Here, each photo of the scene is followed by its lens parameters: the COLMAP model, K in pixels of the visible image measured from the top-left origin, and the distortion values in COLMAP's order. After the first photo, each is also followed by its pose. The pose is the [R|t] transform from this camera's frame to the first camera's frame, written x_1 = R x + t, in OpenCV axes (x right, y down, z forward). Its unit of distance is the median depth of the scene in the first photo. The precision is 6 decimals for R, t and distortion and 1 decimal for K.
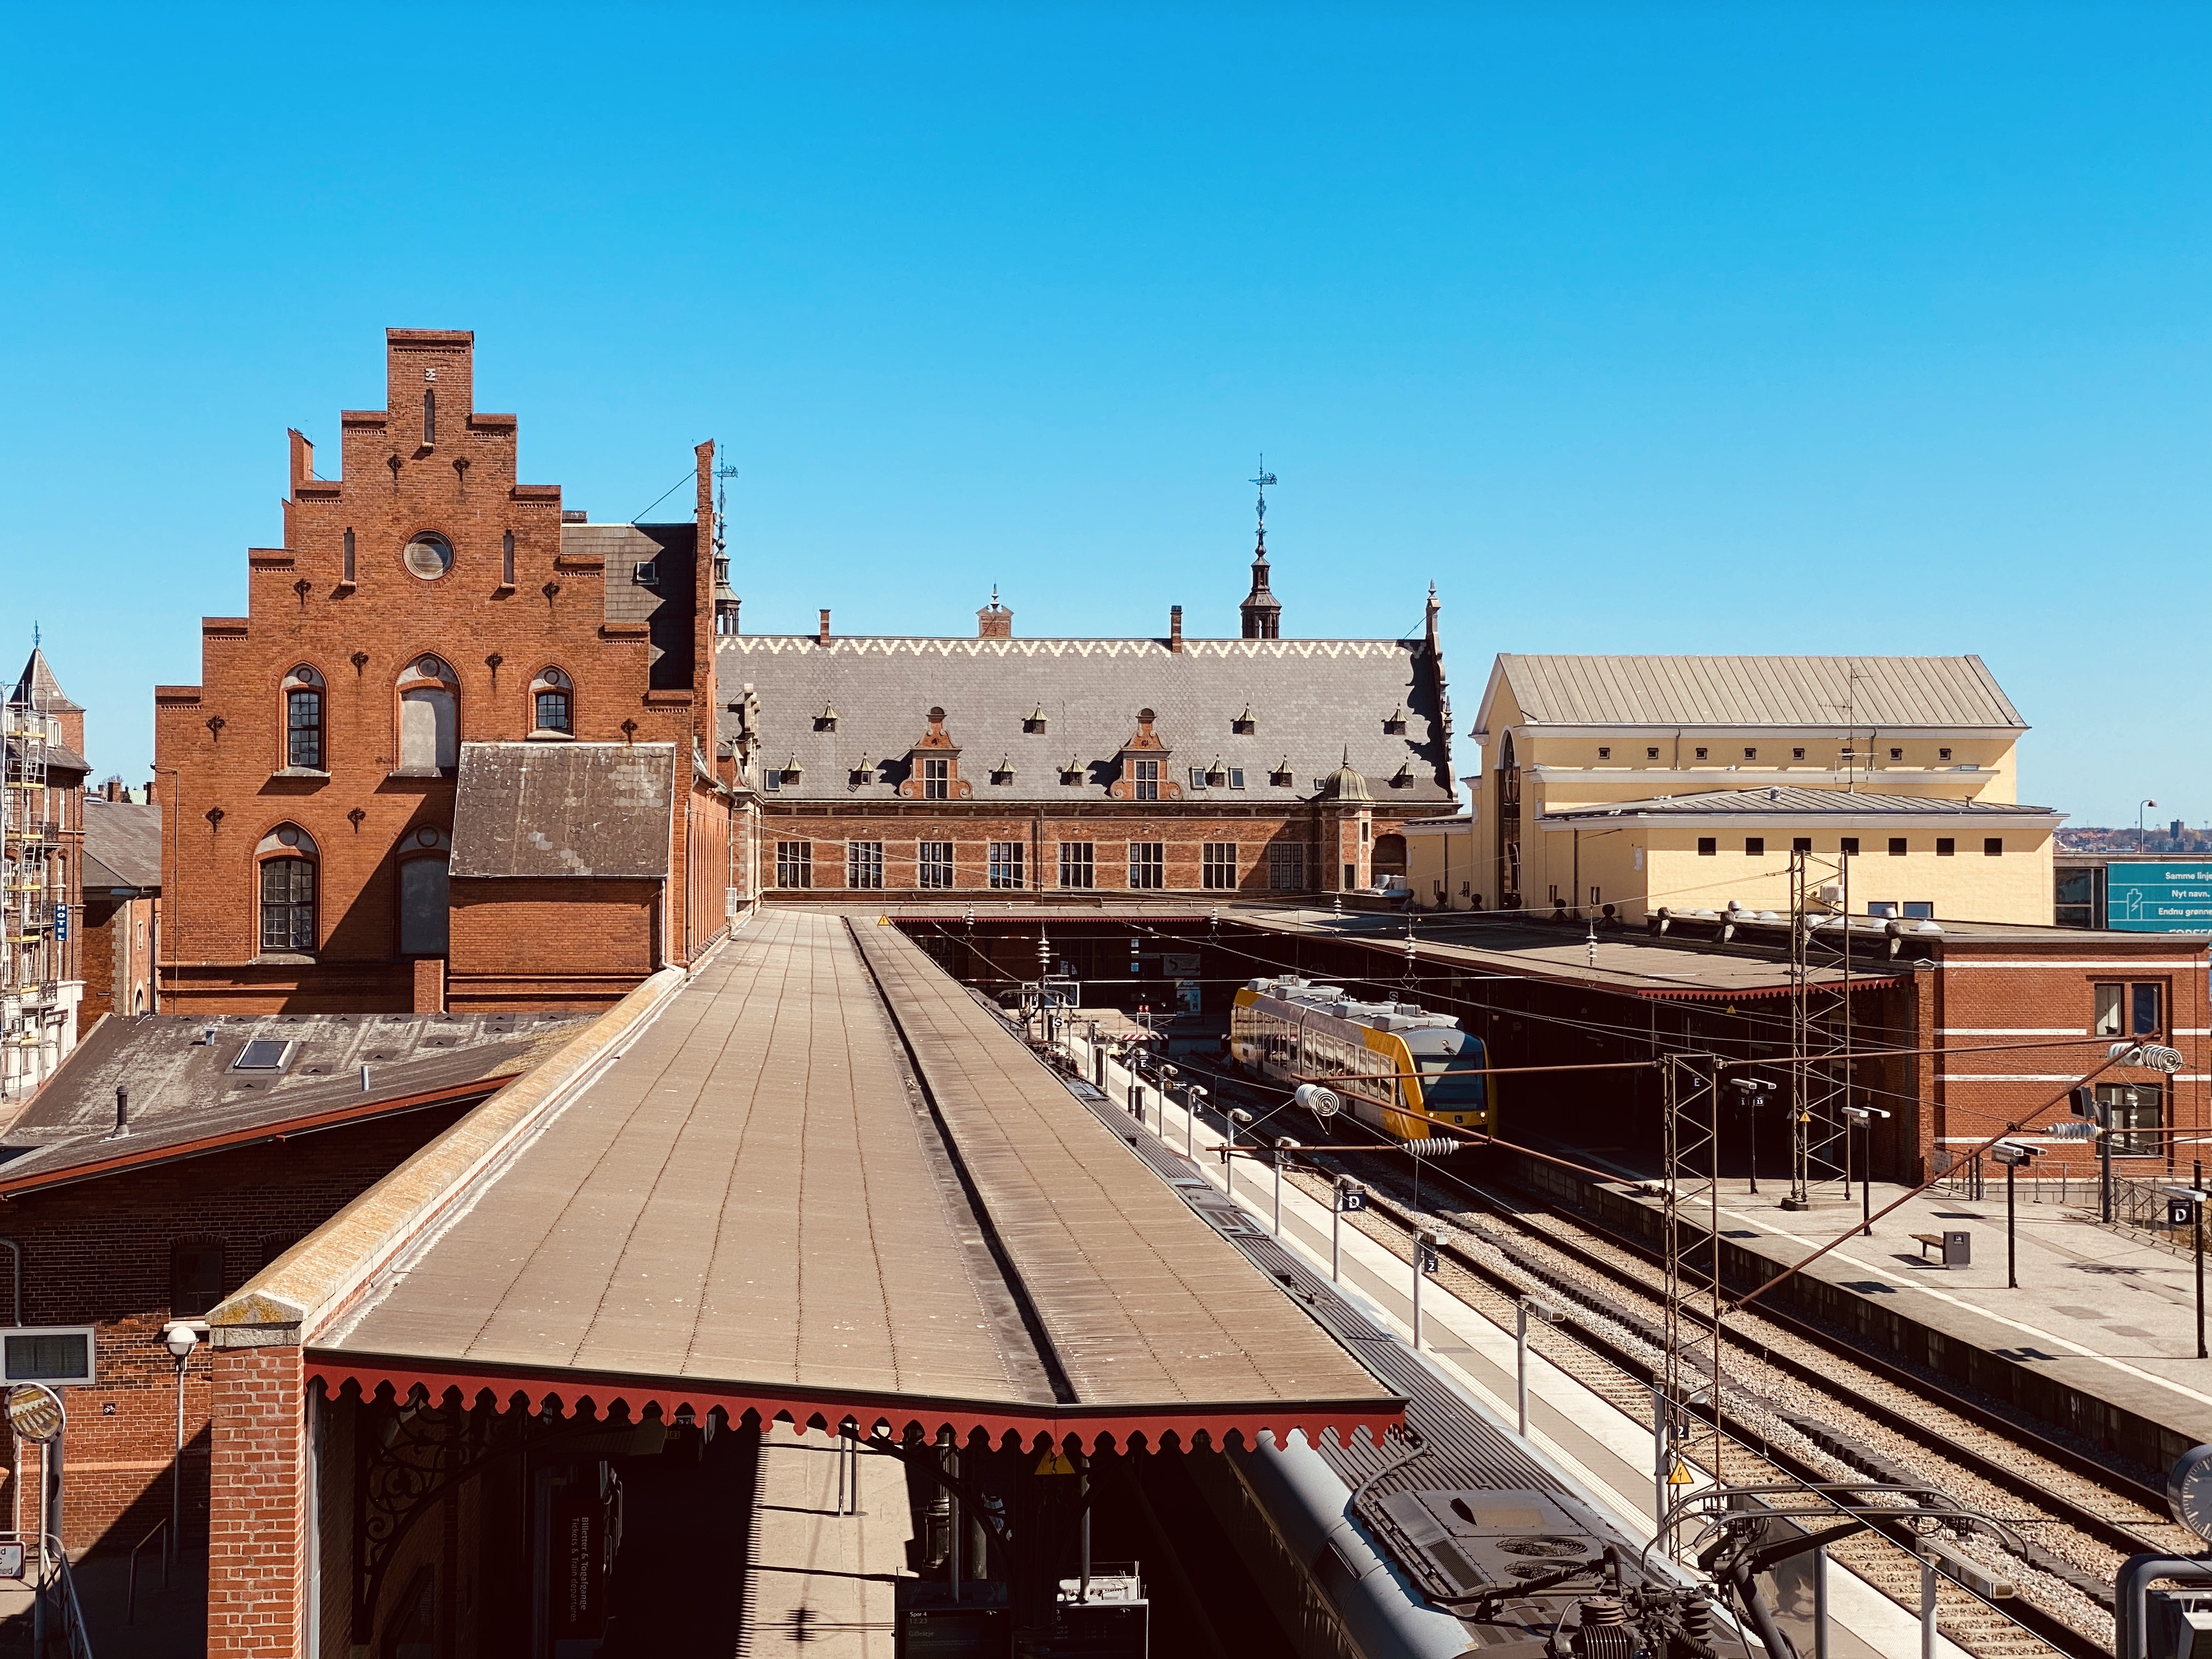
lens RADIAL K [[3263.3, 0, 1108.6], [0, 3263.3, 784.4], [0, 0, 1]] dist [0.144790, -0.211955]
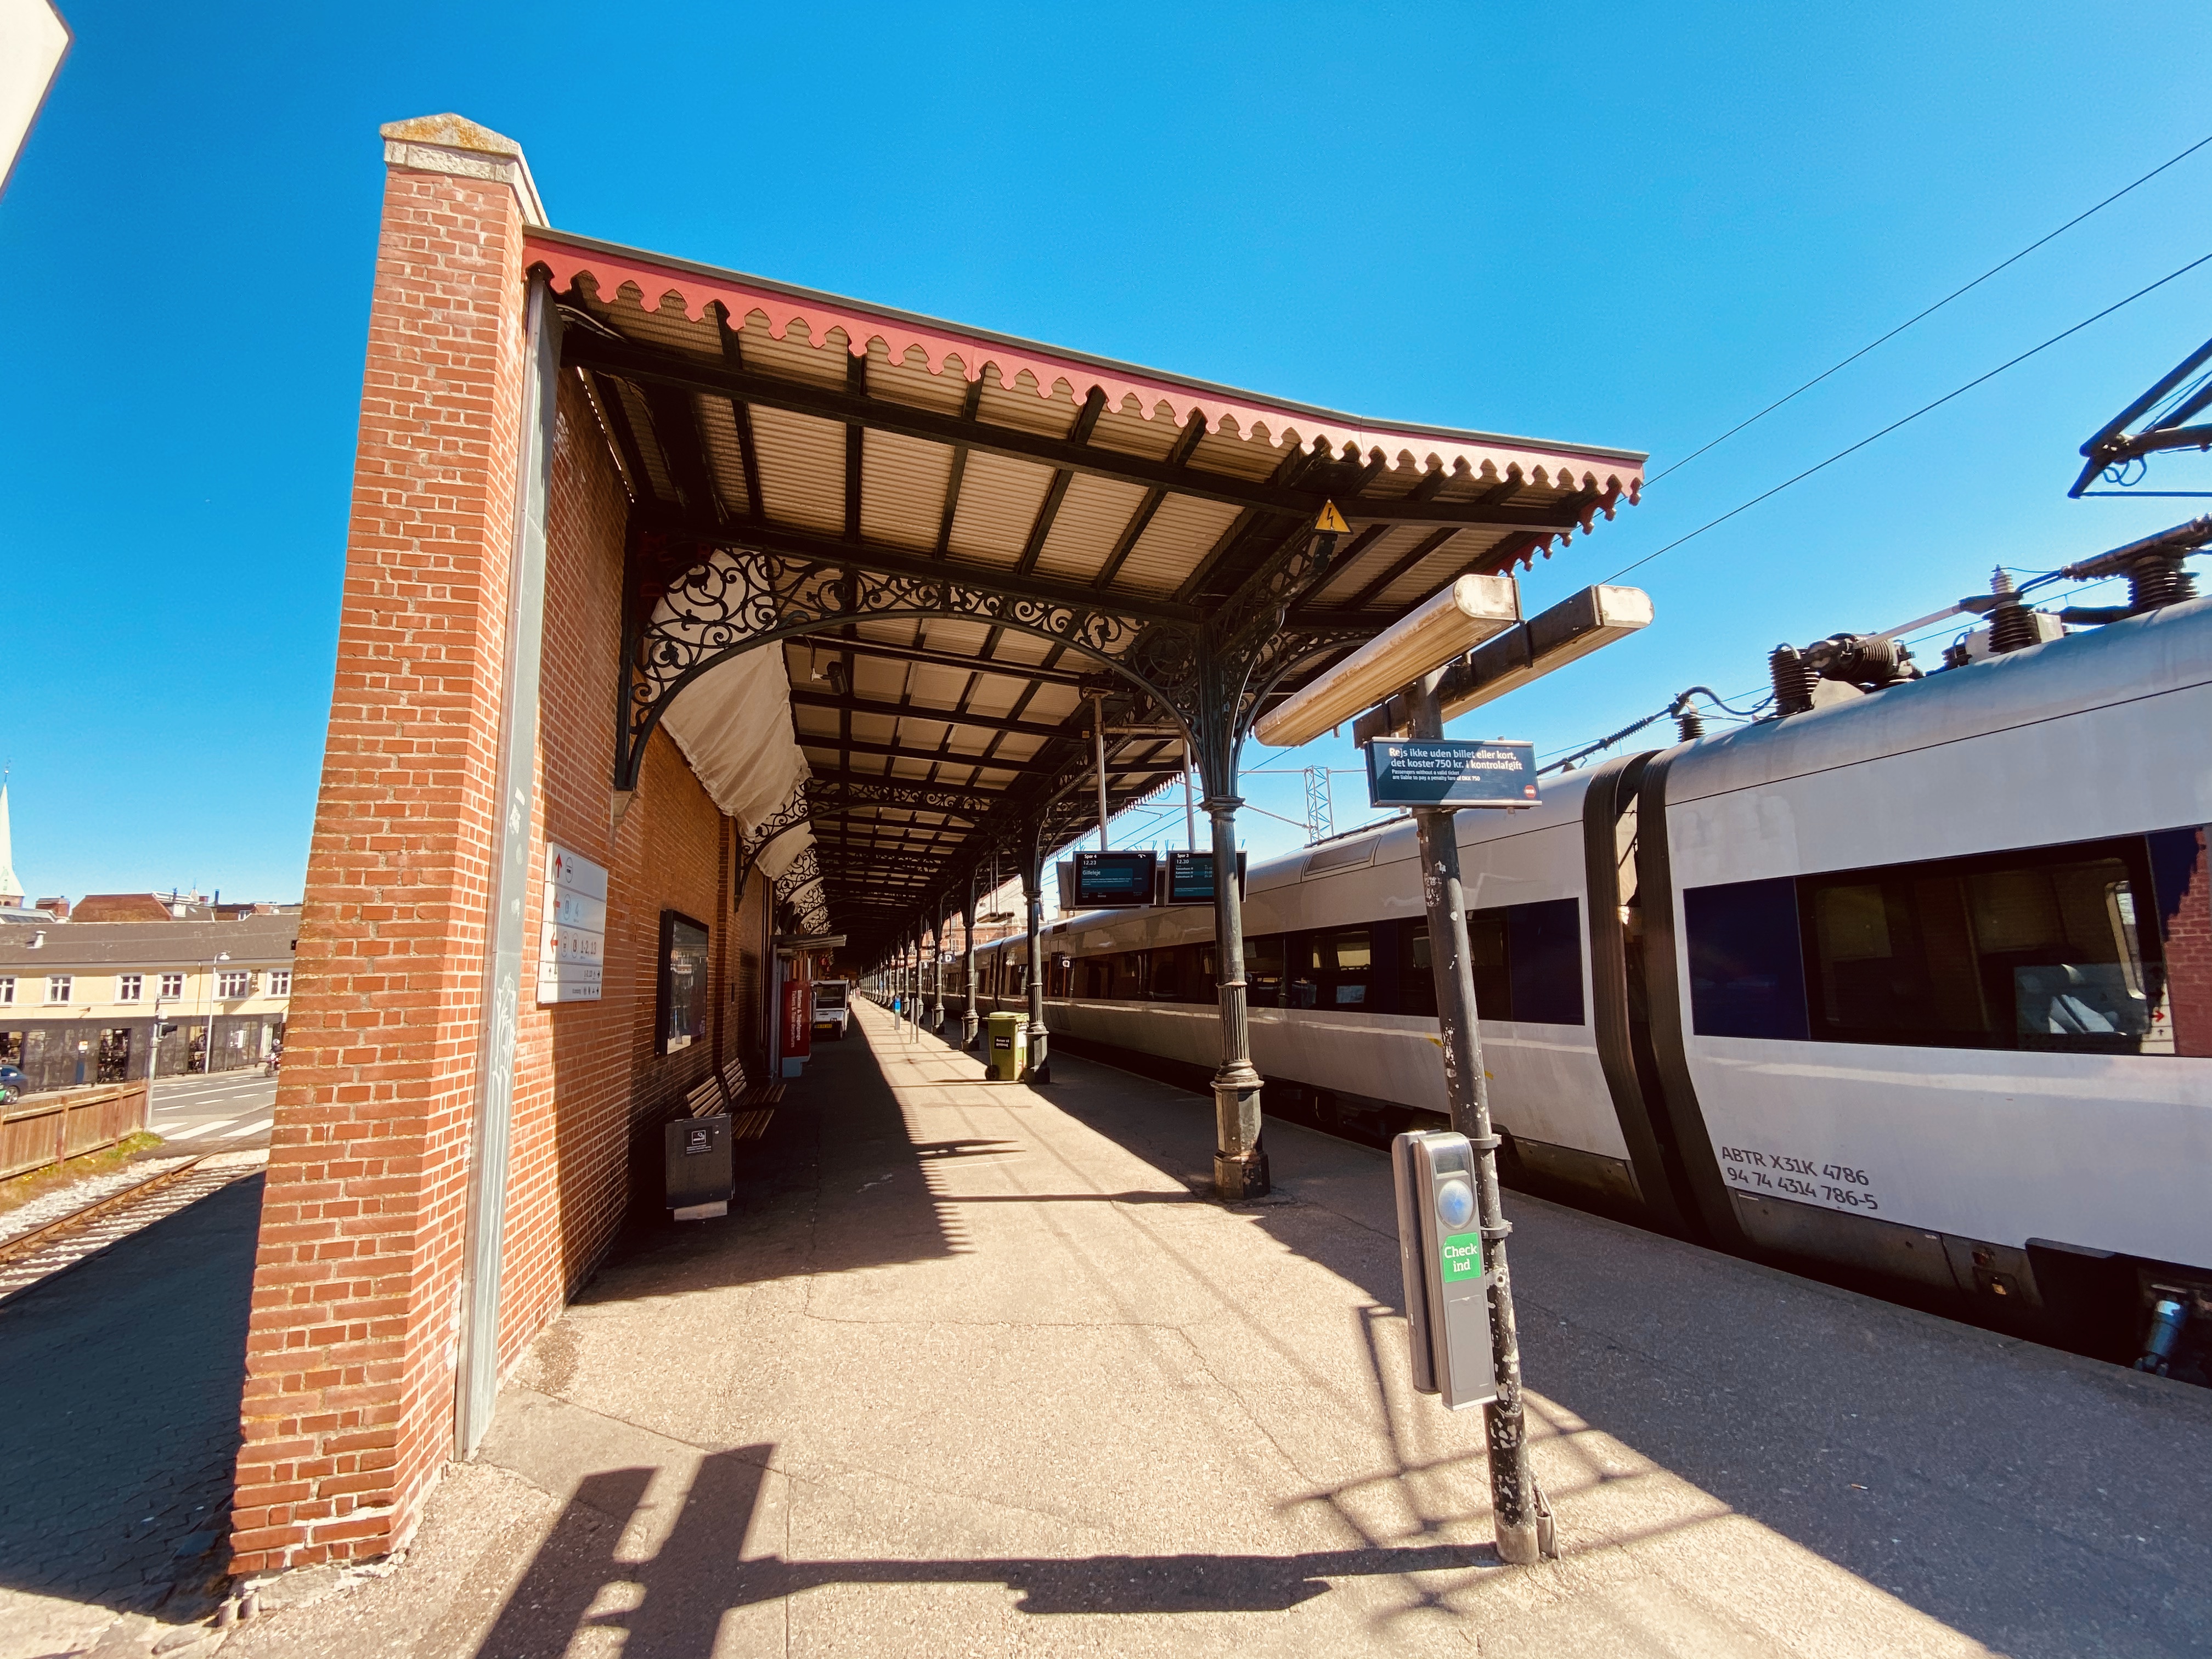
lens RADIAL K [[897.3, 0, 1106.0], [0, 897.3, 829.5], [0, 0, 1]] dist [0.001163, -0.011535]
pose [[0.979890, -0.014283, 0.199028, -0.151266], [0.042016, 0.989841, -0.135827, 0.356054], [-0.195066, 0.141457, 0.970536, 0.789886]]
